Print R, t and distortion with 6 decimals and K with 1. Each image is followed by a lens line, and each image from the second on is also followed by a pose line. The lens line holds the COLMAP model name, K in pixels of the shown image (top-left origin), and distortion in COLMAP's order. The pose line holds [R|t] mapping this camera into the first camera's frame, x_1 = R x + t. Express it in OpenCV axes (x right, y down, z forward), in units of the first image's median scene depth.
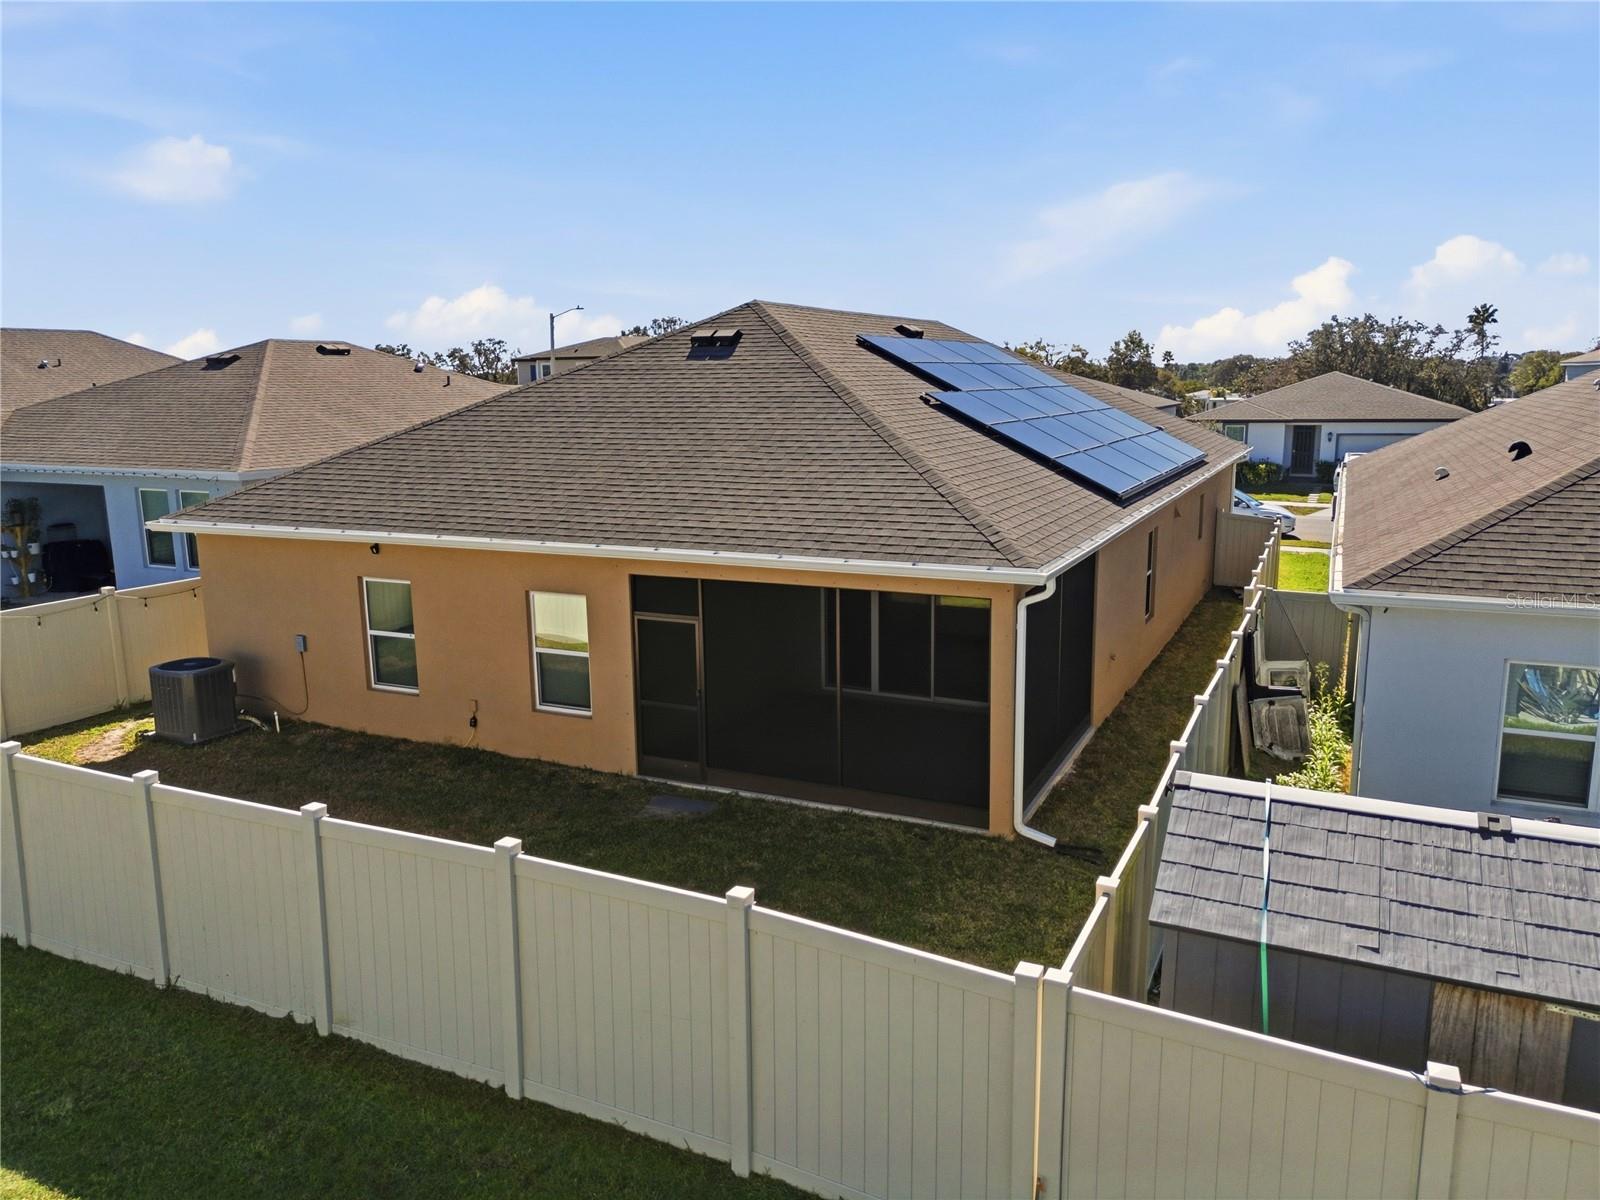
lens RADIAL K [[1173.1, 0, 803.3], [0, 1173.1, 600.2], [0, 0, 1]] dist [0.089691, -0.094941]
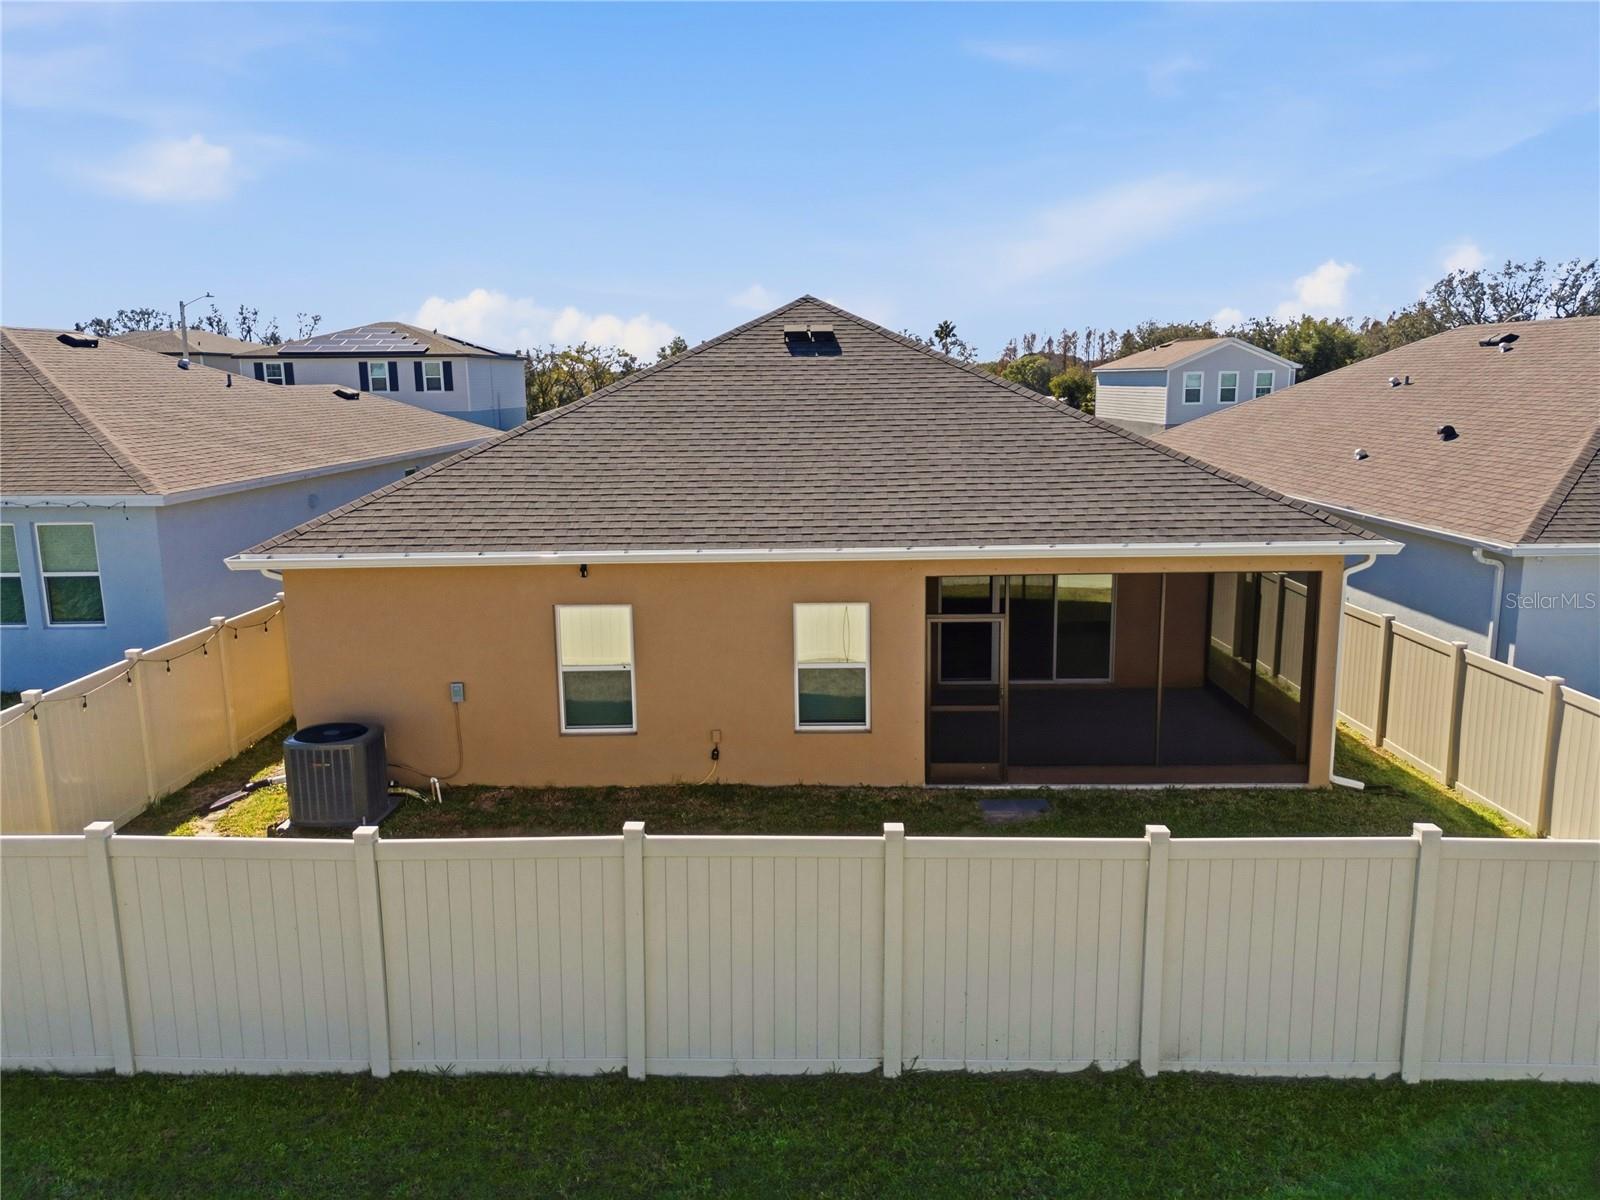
lens RADIAL K [[1173.1, 0, 803.3], [0, 1173.1, 600.2], [0, 0, 1]] dist [0.089691, -0.094941]
pose [[0.907138, -0.077475, 0.413640, -0.618673], [0.079103, 0.996779, 0.013220, -0.022671], [-0.413332, 0.020728, 0.910345, 0.163085]]
